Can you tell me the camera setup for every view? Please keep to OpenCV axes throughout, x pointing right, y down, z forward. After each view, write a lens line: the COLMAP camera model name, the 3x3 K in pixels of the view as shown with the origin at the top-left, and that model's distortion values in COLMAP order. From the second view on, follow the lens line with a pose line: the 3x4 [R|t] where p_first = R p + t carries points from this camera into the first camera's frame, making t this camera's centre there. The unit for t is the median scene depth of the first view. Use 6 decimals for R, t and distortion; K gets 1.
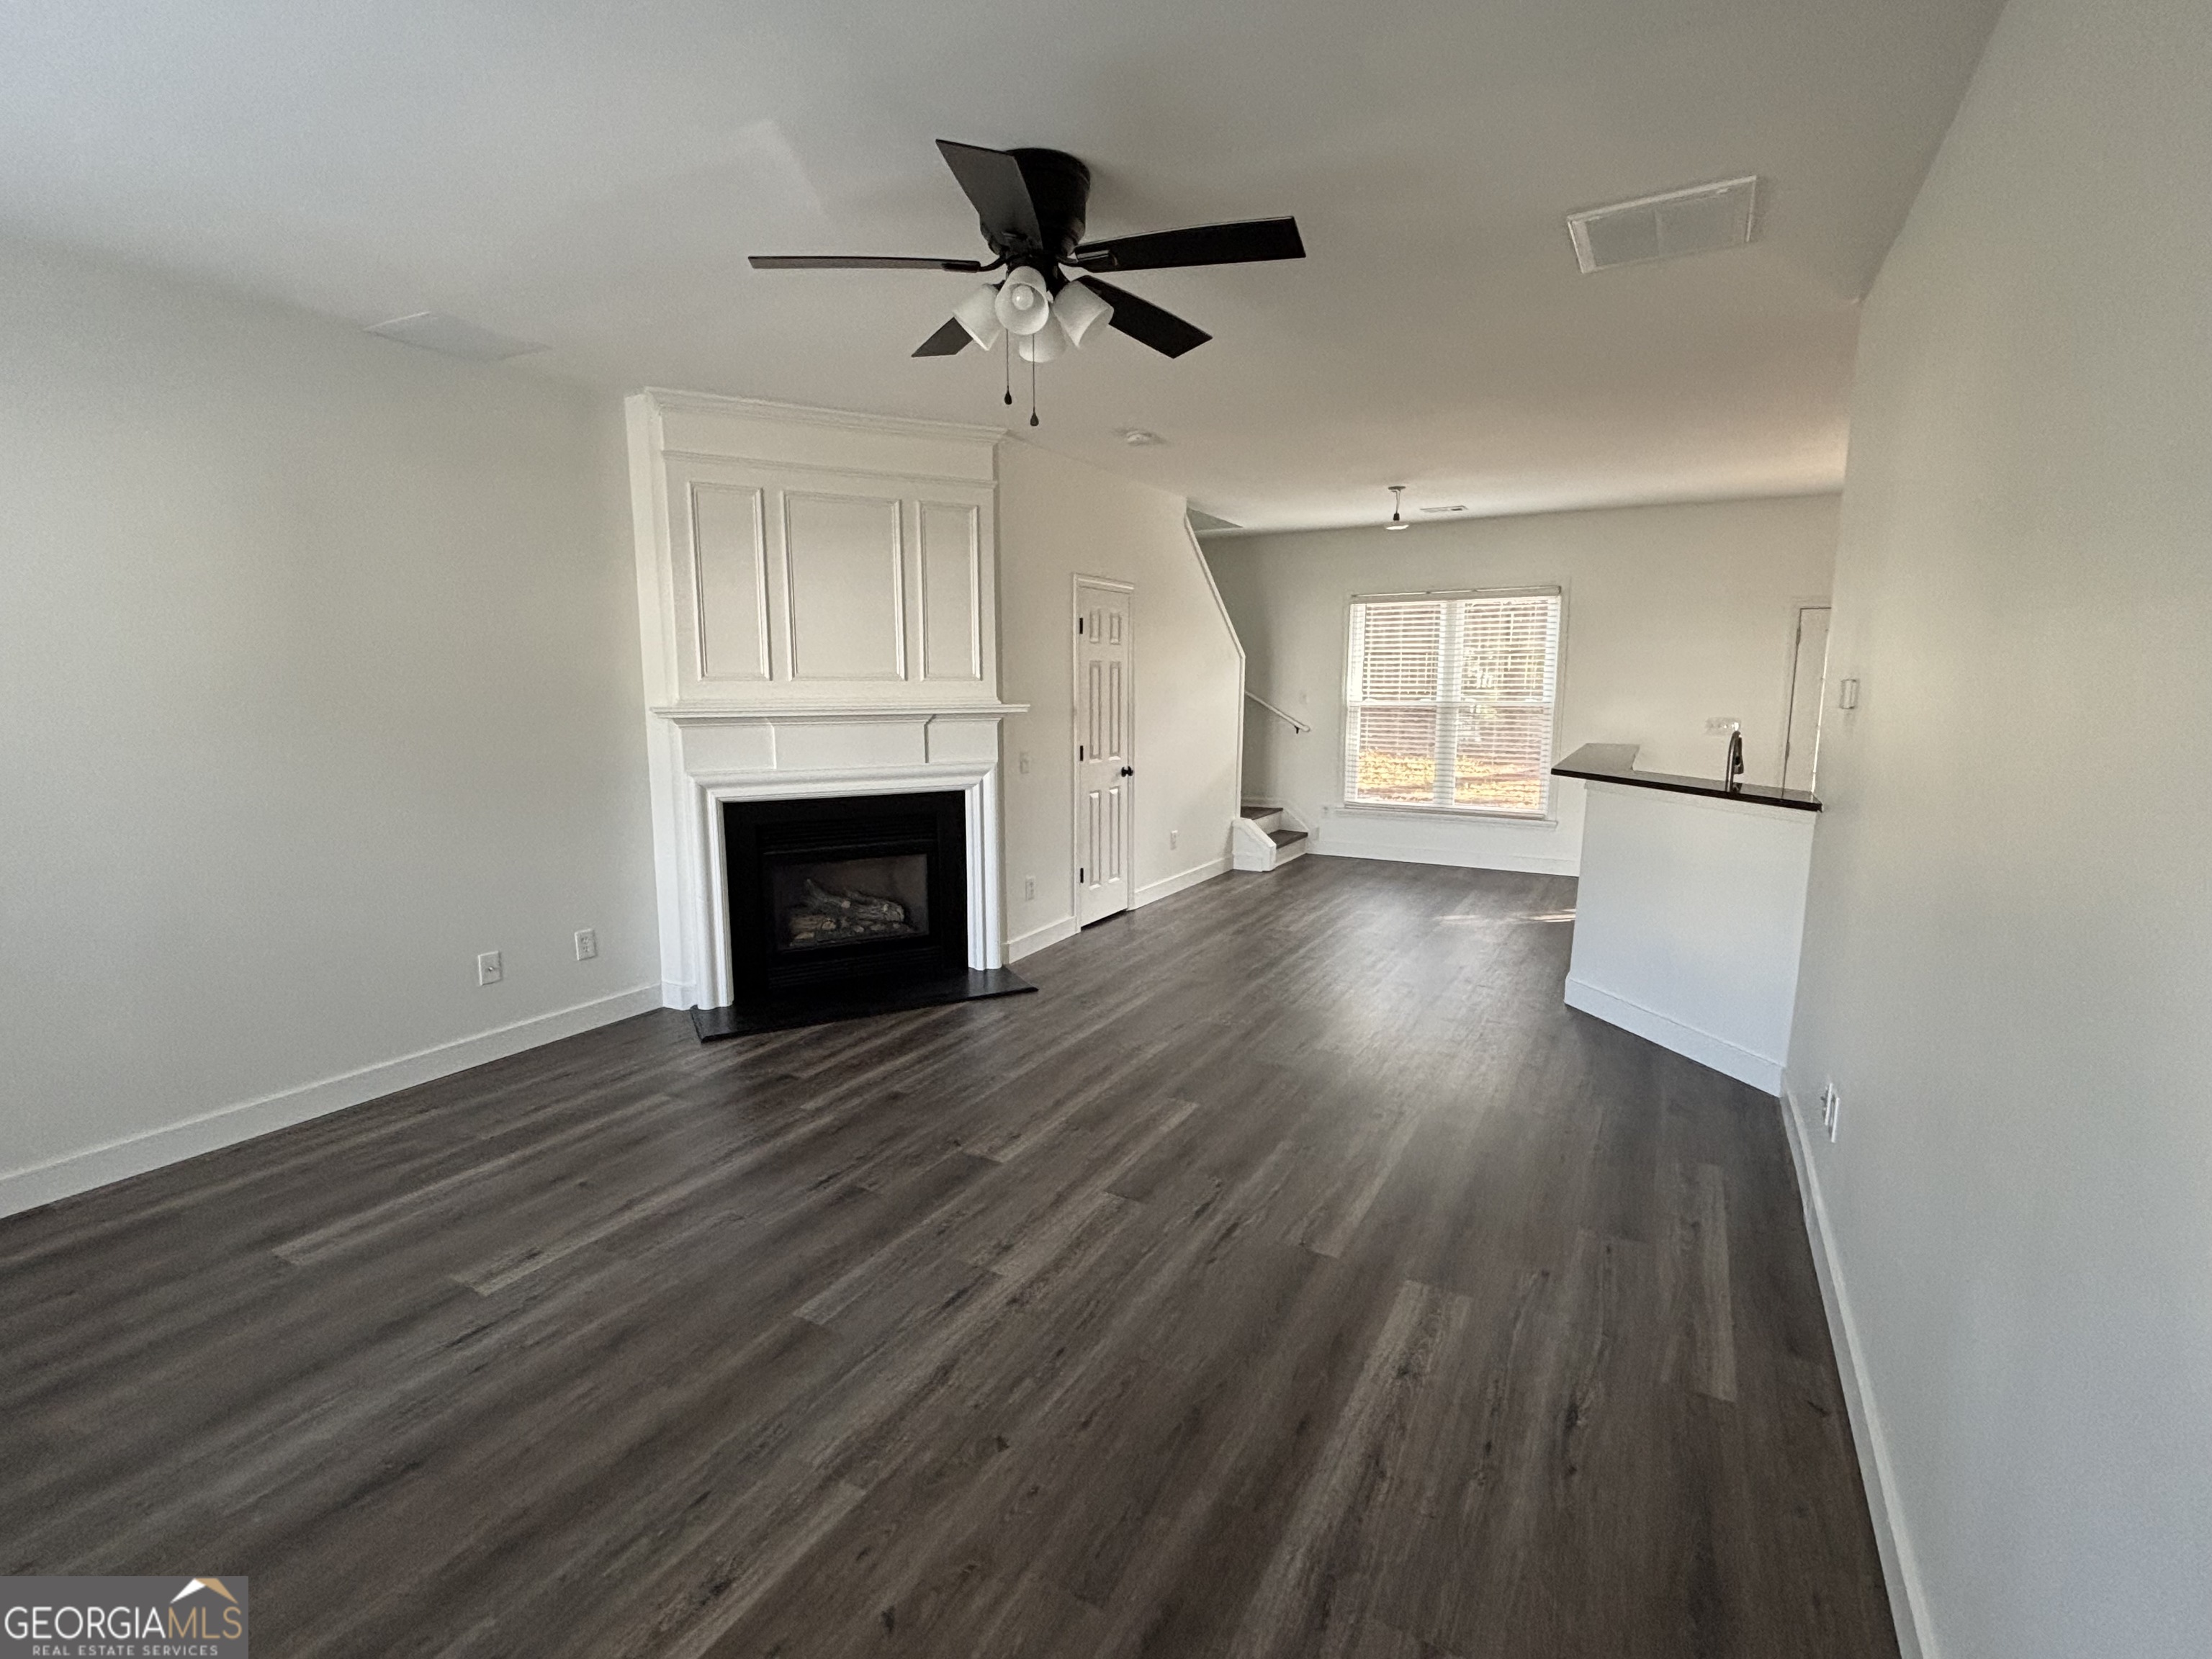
lens RADIAL K [[1027.1, 0, 1106.0], [0, 1027.1, 829.5], [0, 0, 1]] dist [-0.000484, -0.000033]
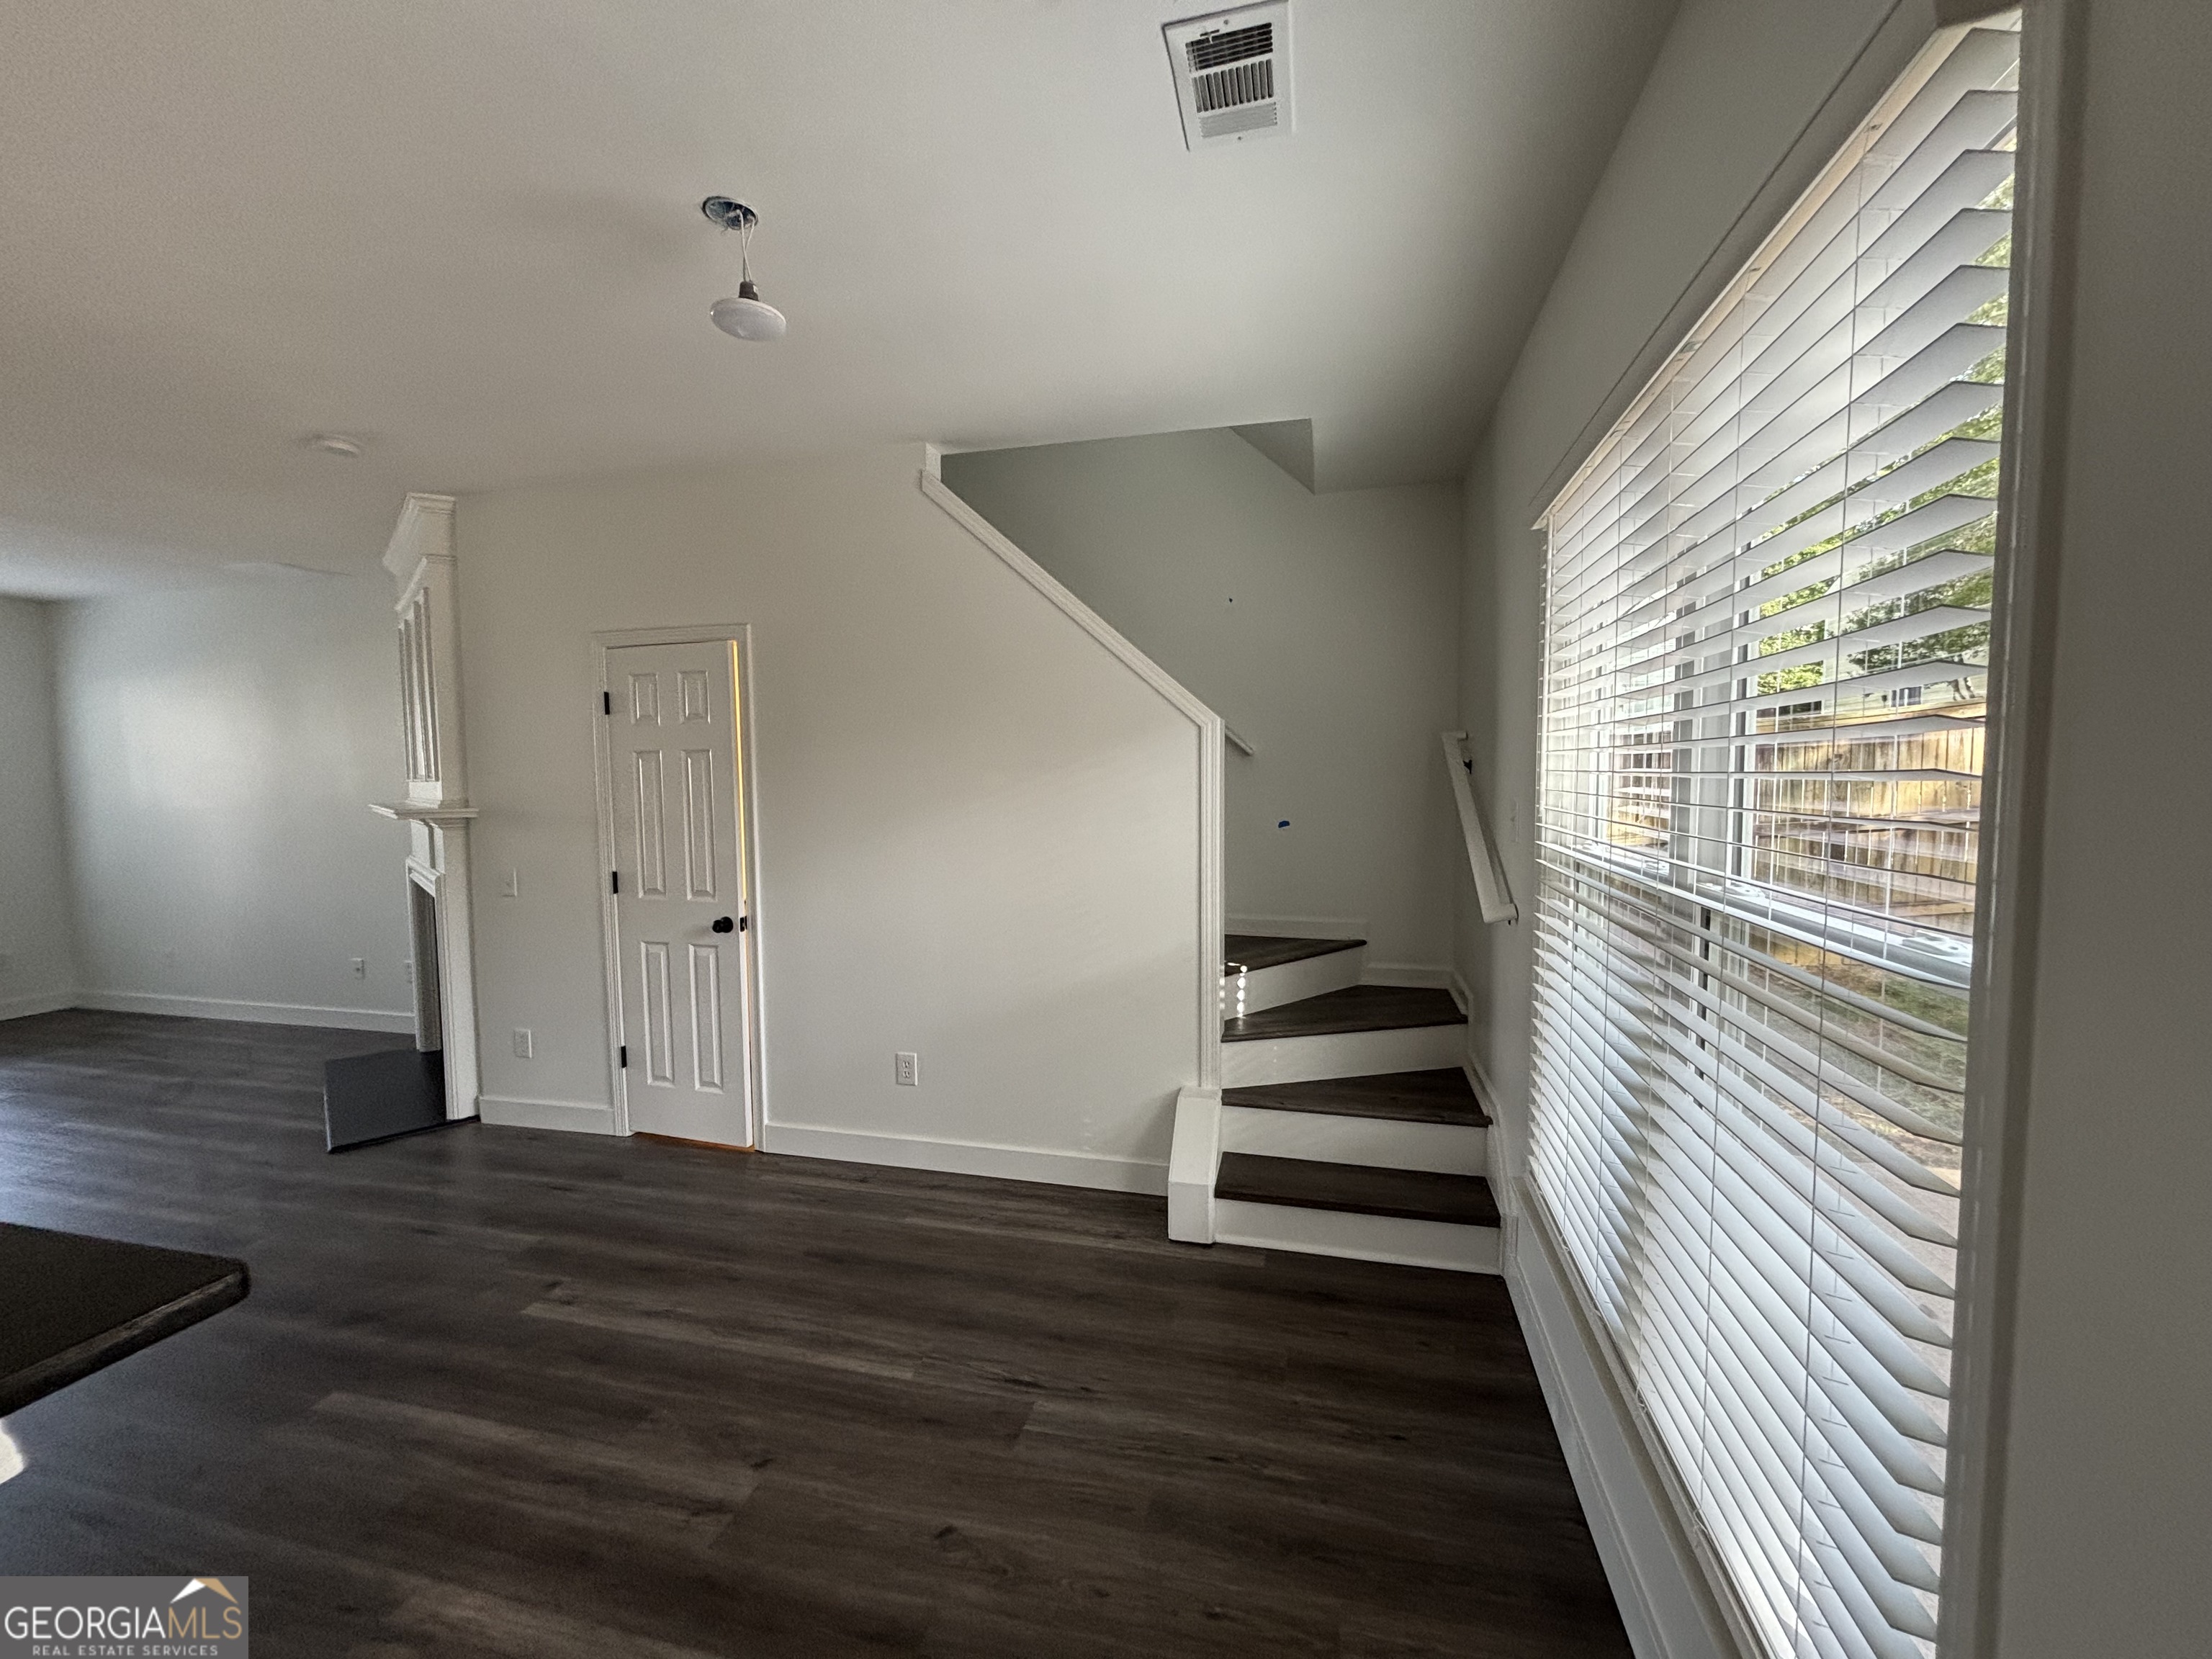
lens RADIAL K [[875.3, 0, 1106.0], [0, 875.3, 829.5], [0, 0, 1]] dist [0.002344, 0.000124]
pose [[0.257550, 0.056530, -0.964610, 0.714698], [-0.131695, 0.991025, 0.022916, -0.189795], [0.957248, 0.121133, 0.262683, 1.286507]]
